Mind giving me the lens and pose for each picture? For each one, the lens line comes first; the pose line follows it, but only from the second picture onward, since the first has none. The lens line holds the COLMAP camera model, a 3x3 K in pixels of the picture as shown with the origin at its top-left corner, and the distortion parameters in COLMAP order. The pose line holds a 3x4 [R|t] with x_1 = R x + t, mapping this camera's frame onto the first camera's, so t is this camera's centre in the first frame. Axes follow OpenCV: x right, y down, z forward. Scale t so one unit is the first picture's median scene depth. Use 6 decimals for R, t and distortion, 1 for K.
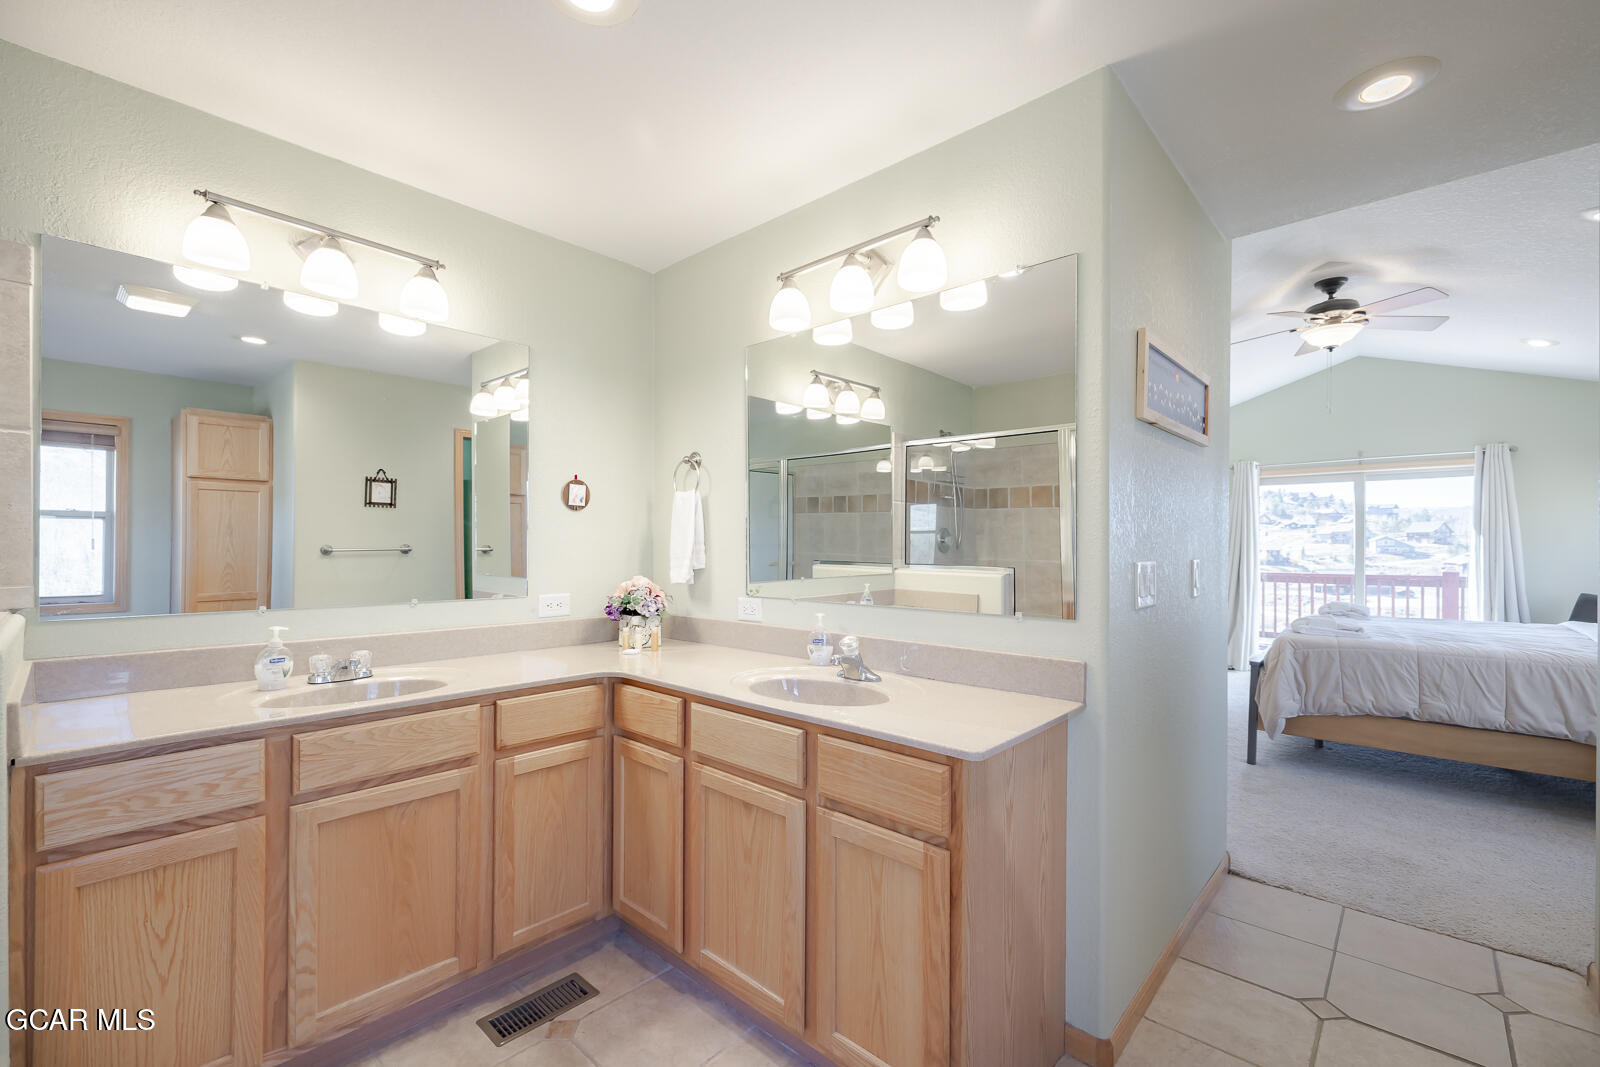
lens RADIAL K [[685.1, 0, 818.2], [0, 685.1, 551.6], [0, 0, 1]] dist [0.008057, -0.001091]
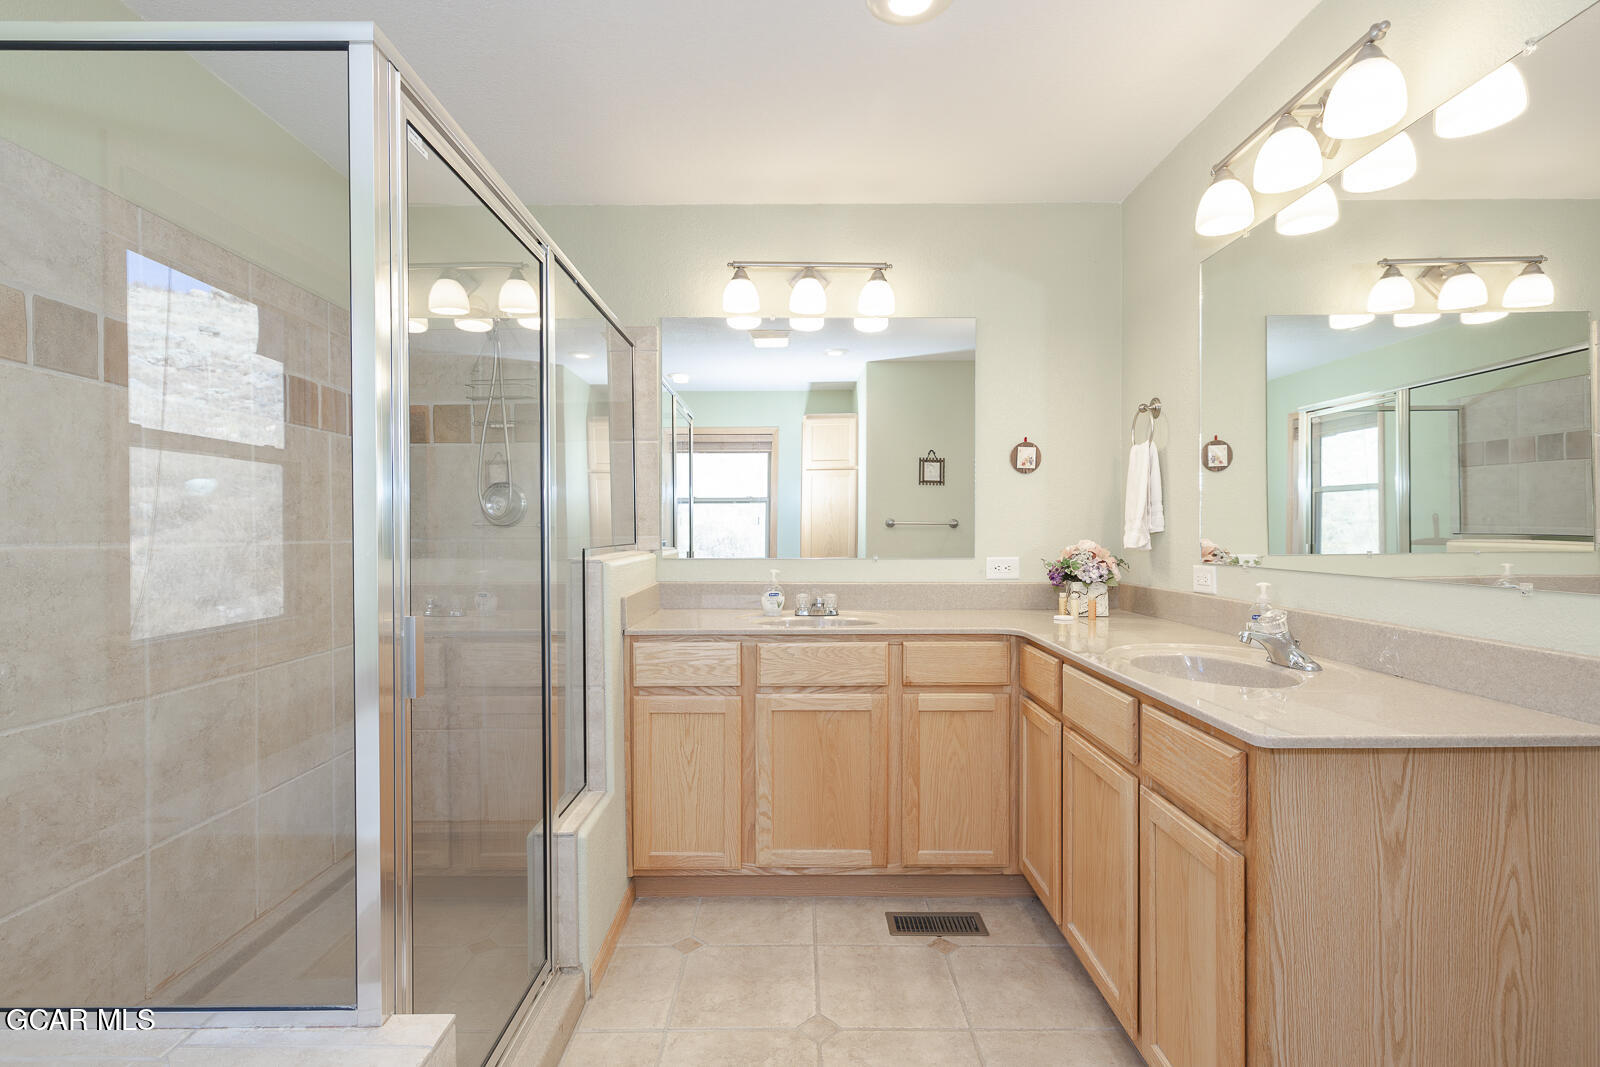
lens RADIAL K [[765.1, 0, 786.3], [0, 765.1, 539.2], [0, 0, 1]] dist [-0.000590, 0.000369]
pose [[0.674807, 0.002801, -0.737989, 0.317655], [0.003609, 0.999968, 0.007095, 0.036369], [0.737985, -0.007451, 0.674776, 0.004035]]
